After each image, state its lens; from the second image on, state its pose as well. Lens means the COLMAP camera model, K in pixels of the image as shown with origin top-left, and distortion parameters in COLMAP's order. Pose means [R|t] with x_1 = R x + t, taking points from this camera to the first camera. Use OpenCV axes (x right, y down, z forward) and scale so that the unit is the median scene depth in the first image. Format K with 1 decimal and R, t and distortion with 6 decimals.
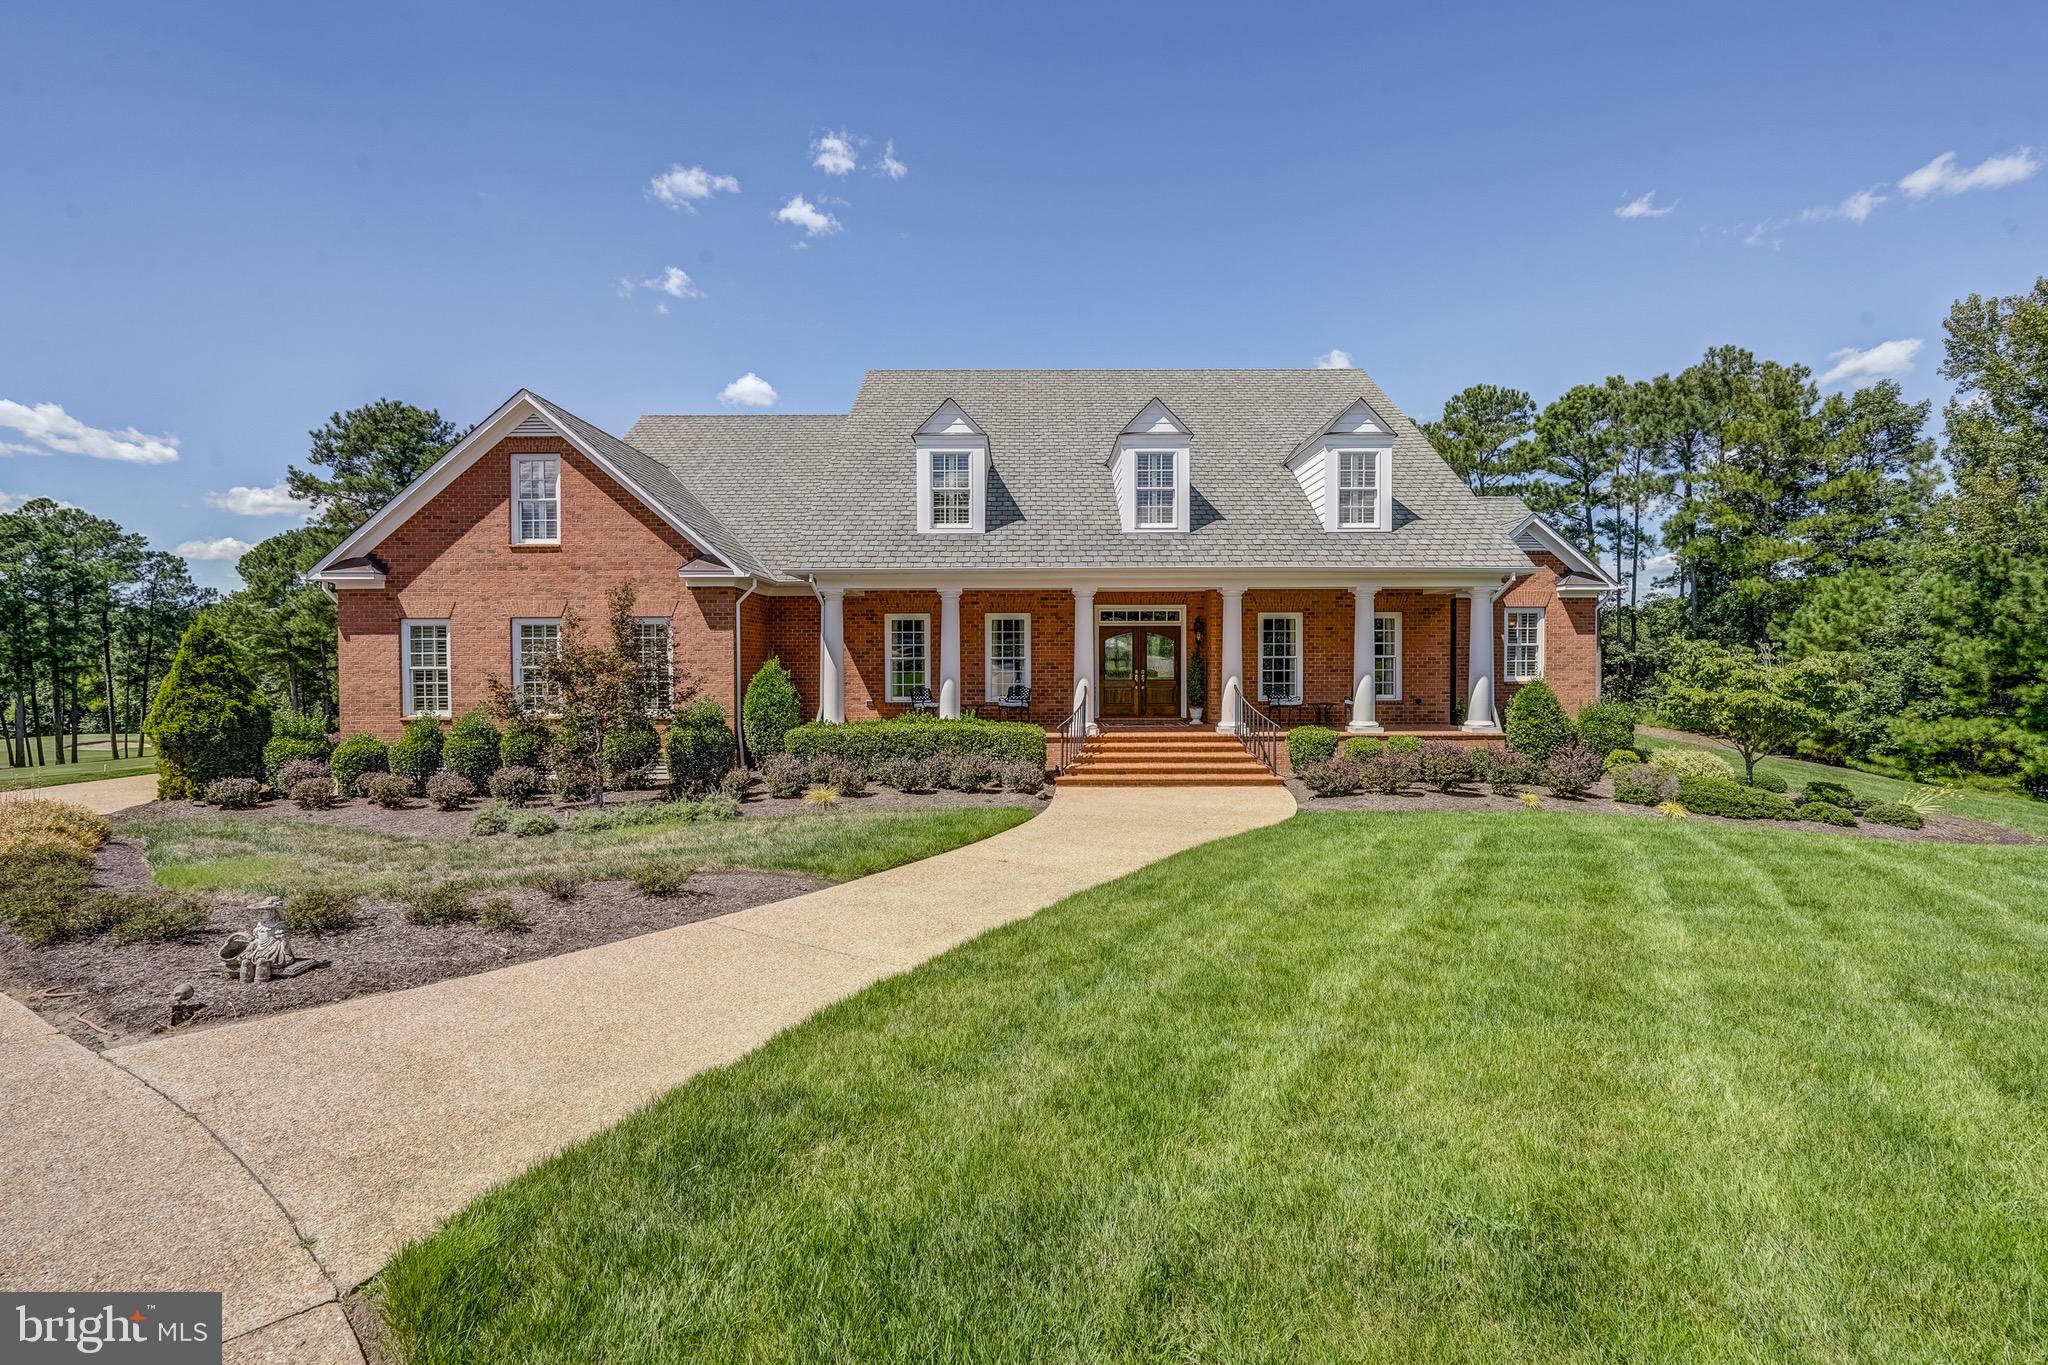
lens RADIAL K [[915.3, 0, 1026.3], [0, 915.3, 678.1], [0, 0, 1]] dist [-0.016834, 0.008546]
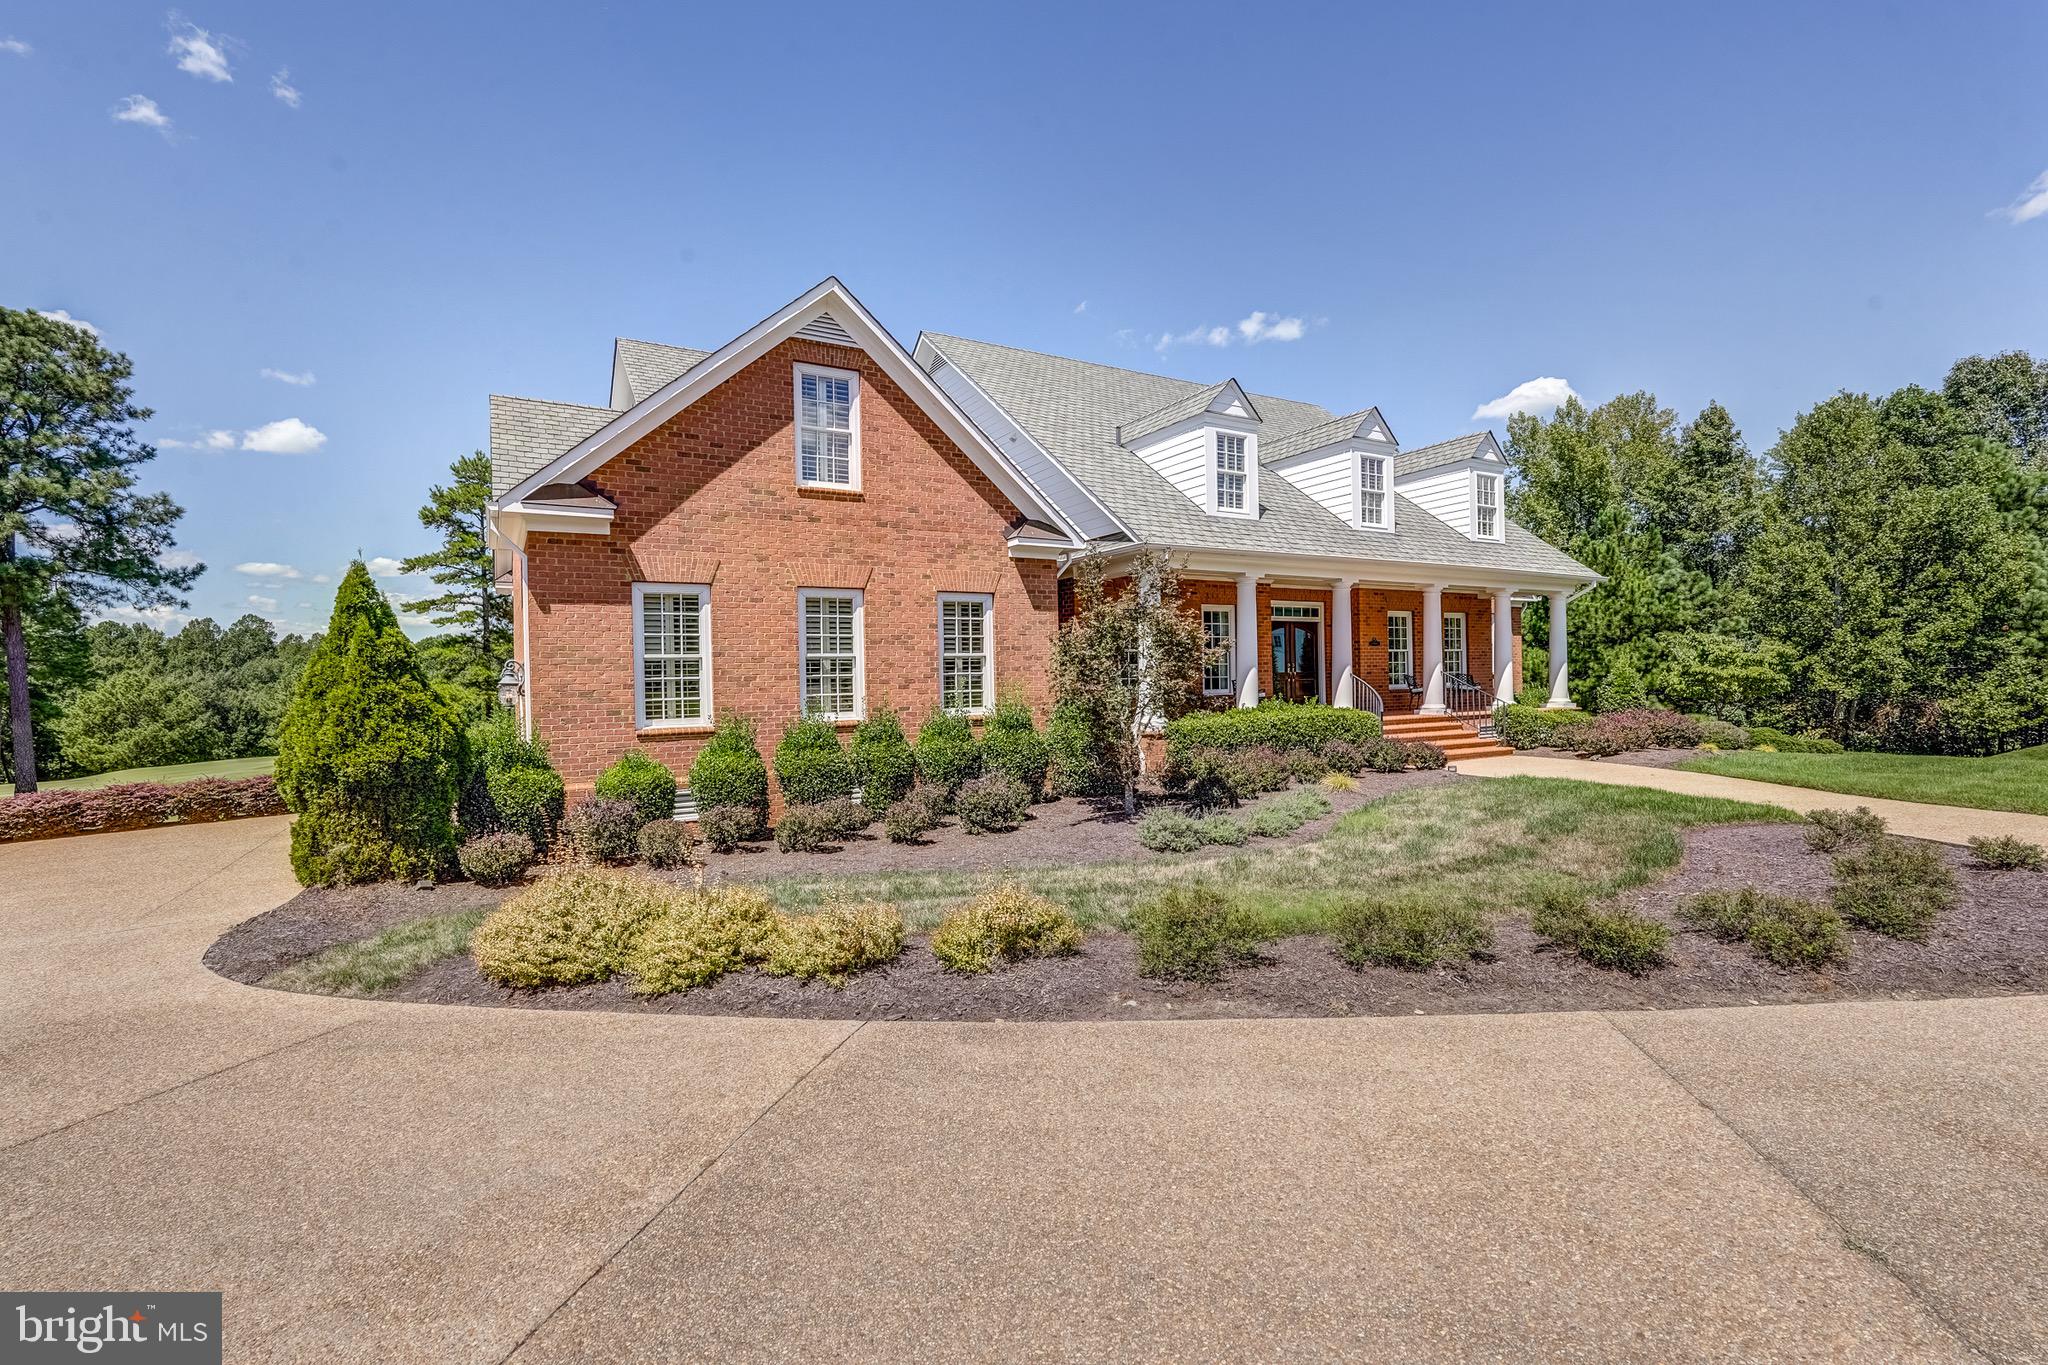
lens RADIAL K [[915.3, 0, 1006.4], [0, 915.3, 678.4], [0, 0, 1]] dist [-0.016834, 0.008546]
pose [[0.870303, -0.011480, 0.492382, -0.779721], [0.025752, 0.999421, -0.022217, 0.027335], [-0.491842, 0.032015, 0.870096, 0.288742]]
